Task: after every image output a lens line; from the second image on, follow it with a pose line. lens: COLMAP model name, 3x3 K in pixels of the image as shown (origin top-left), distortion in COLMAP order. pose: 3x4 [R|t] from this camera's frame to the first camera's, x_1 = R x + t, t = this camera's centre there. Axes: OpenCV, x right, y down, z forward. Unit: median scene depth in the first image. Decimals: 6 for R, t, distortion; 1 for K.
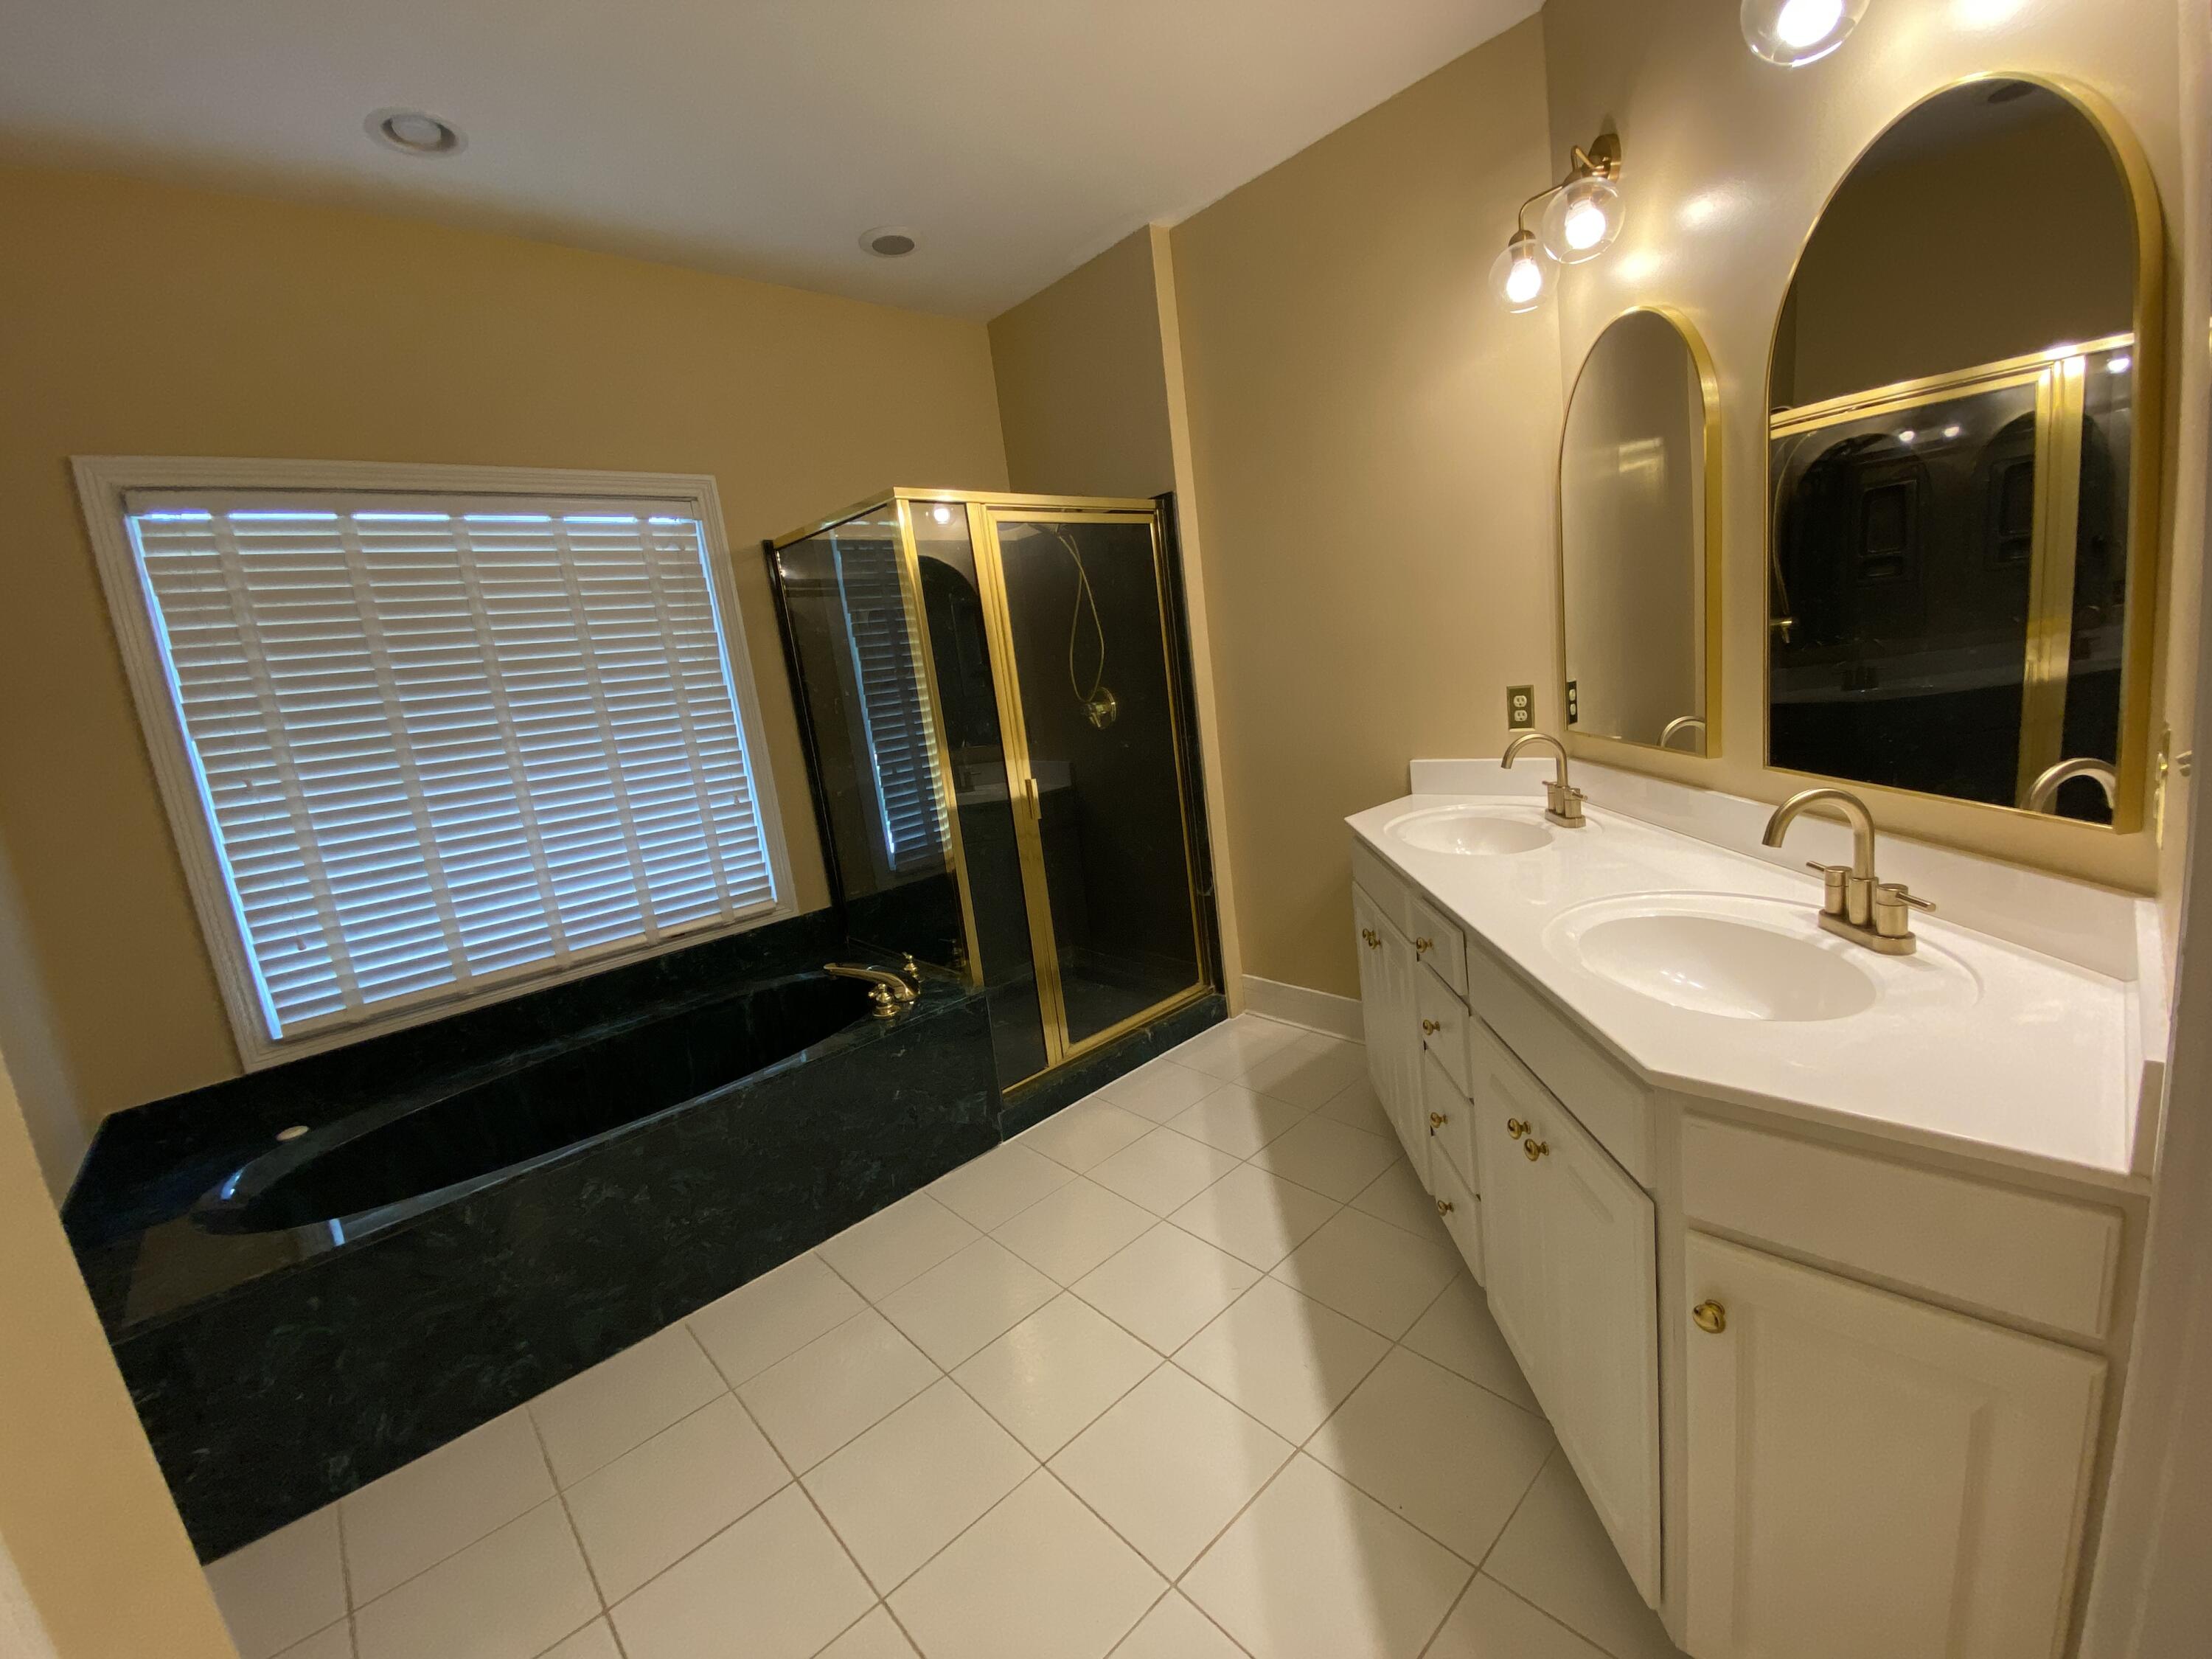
lens RADIAL K [[911.9, 0, 1094.9], [0, 911.9, 826.0], [0, 0, 1]] dist [-0.000067, -0.000936]
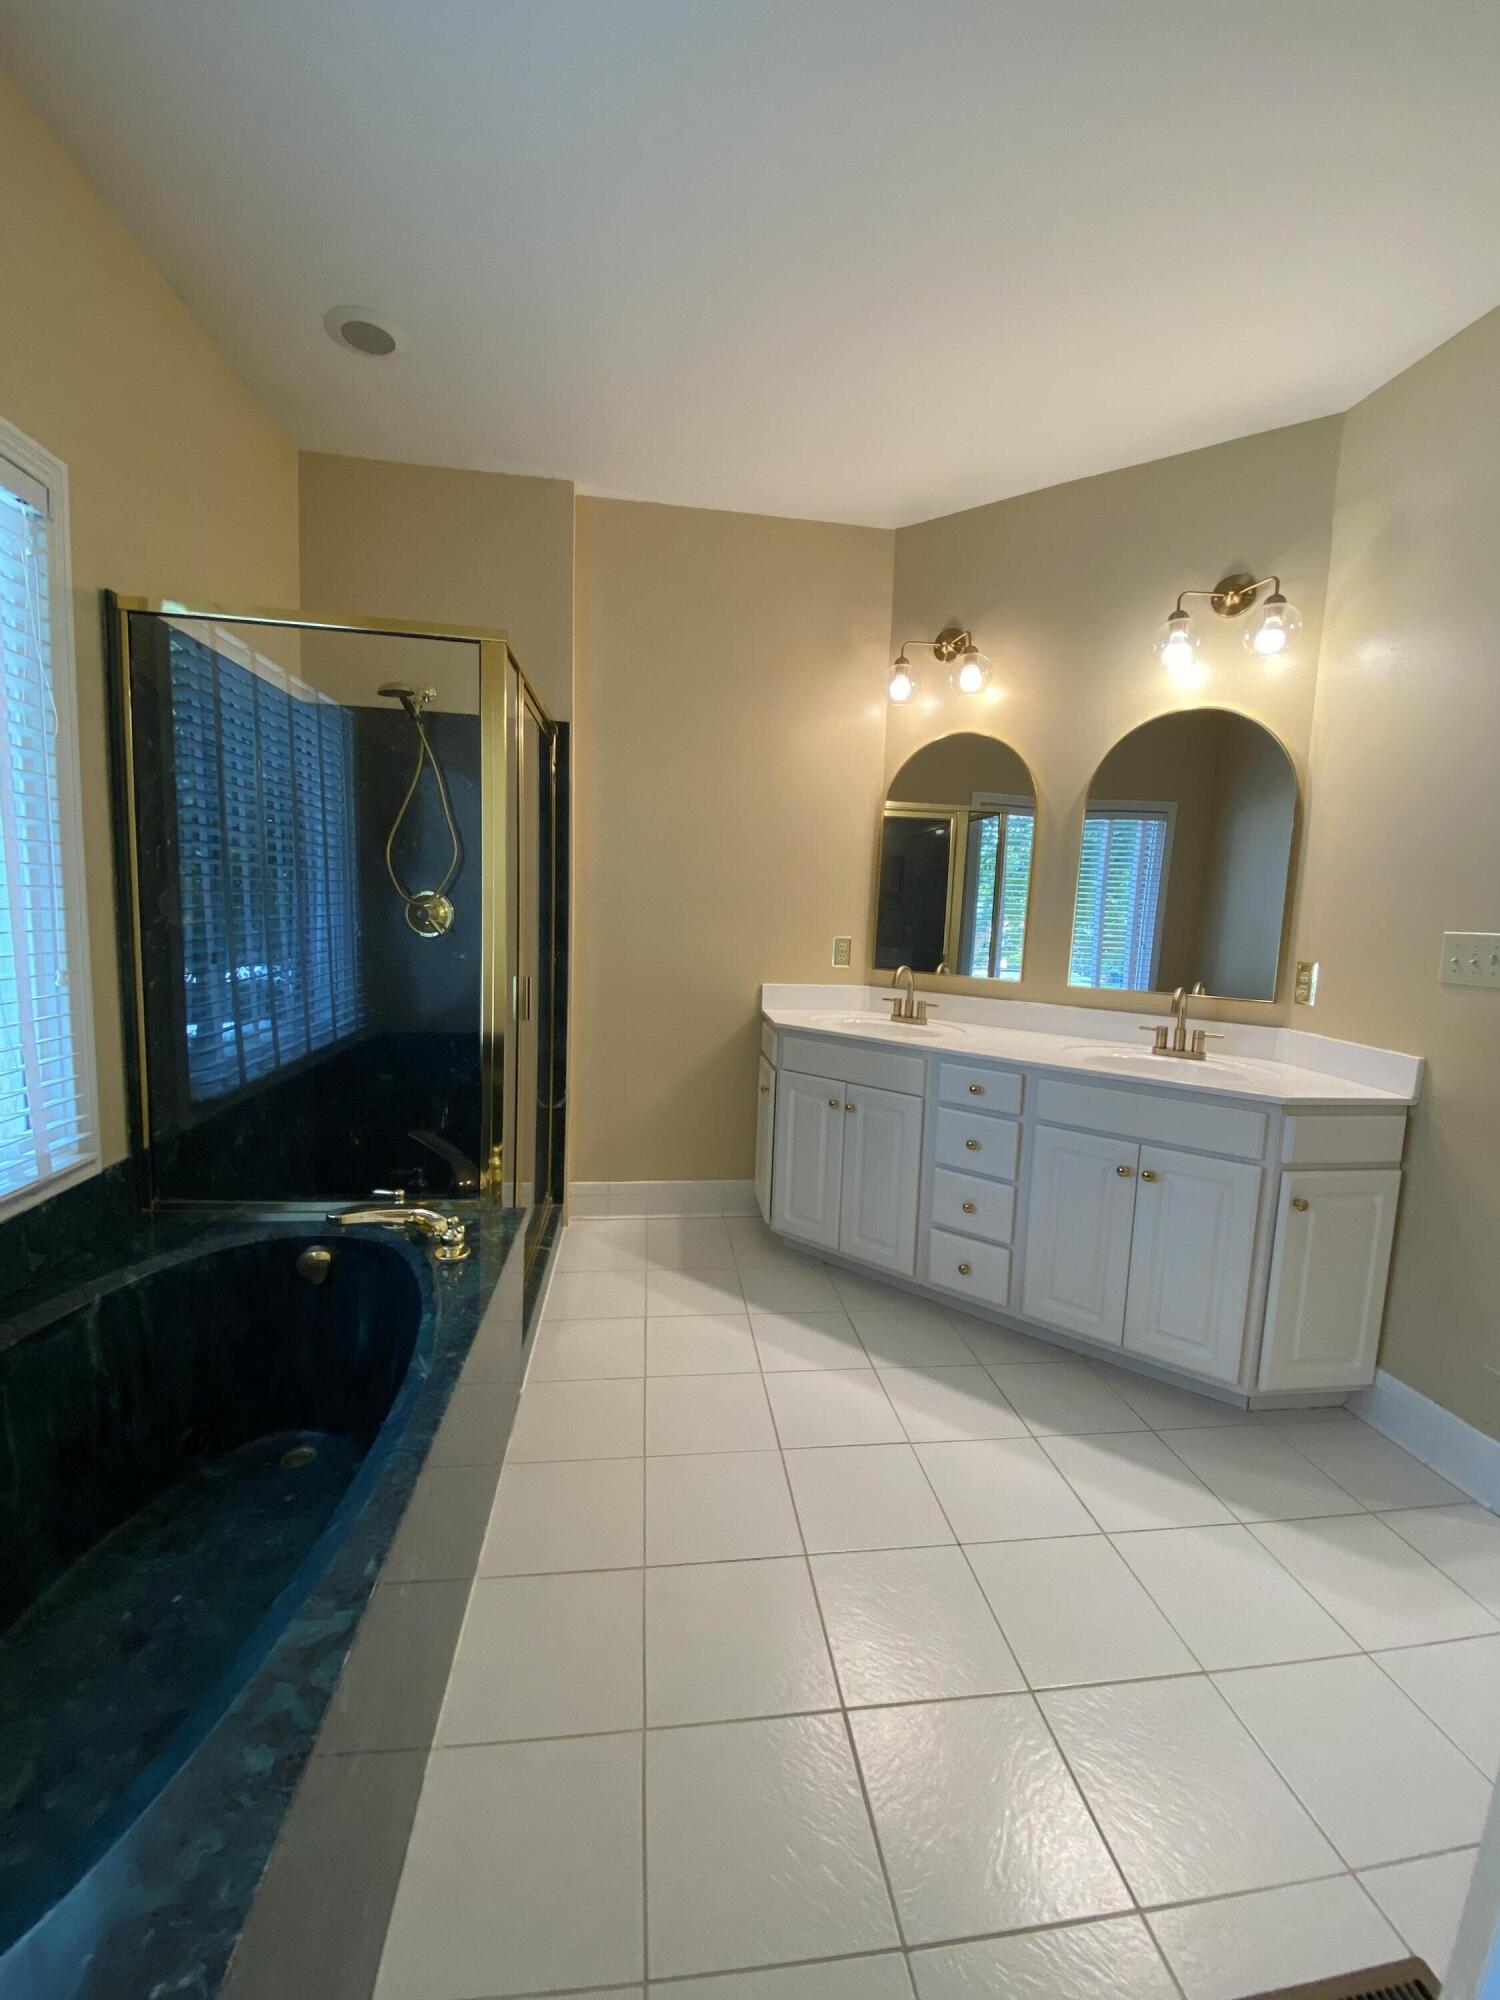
lens RADIAL K [[824.5, 0, 753.7], [0, 824.5, 1004.8], [0, 0, 1]] dist [-0.000067, -0.000936]
pose [[0.546927, 0.047974, 0.835805, -0.662847], [0.038642, 0.995846, -0.082447, 0.055611], [-0.836288, 0.077389, 0.542801, 0.356115]]
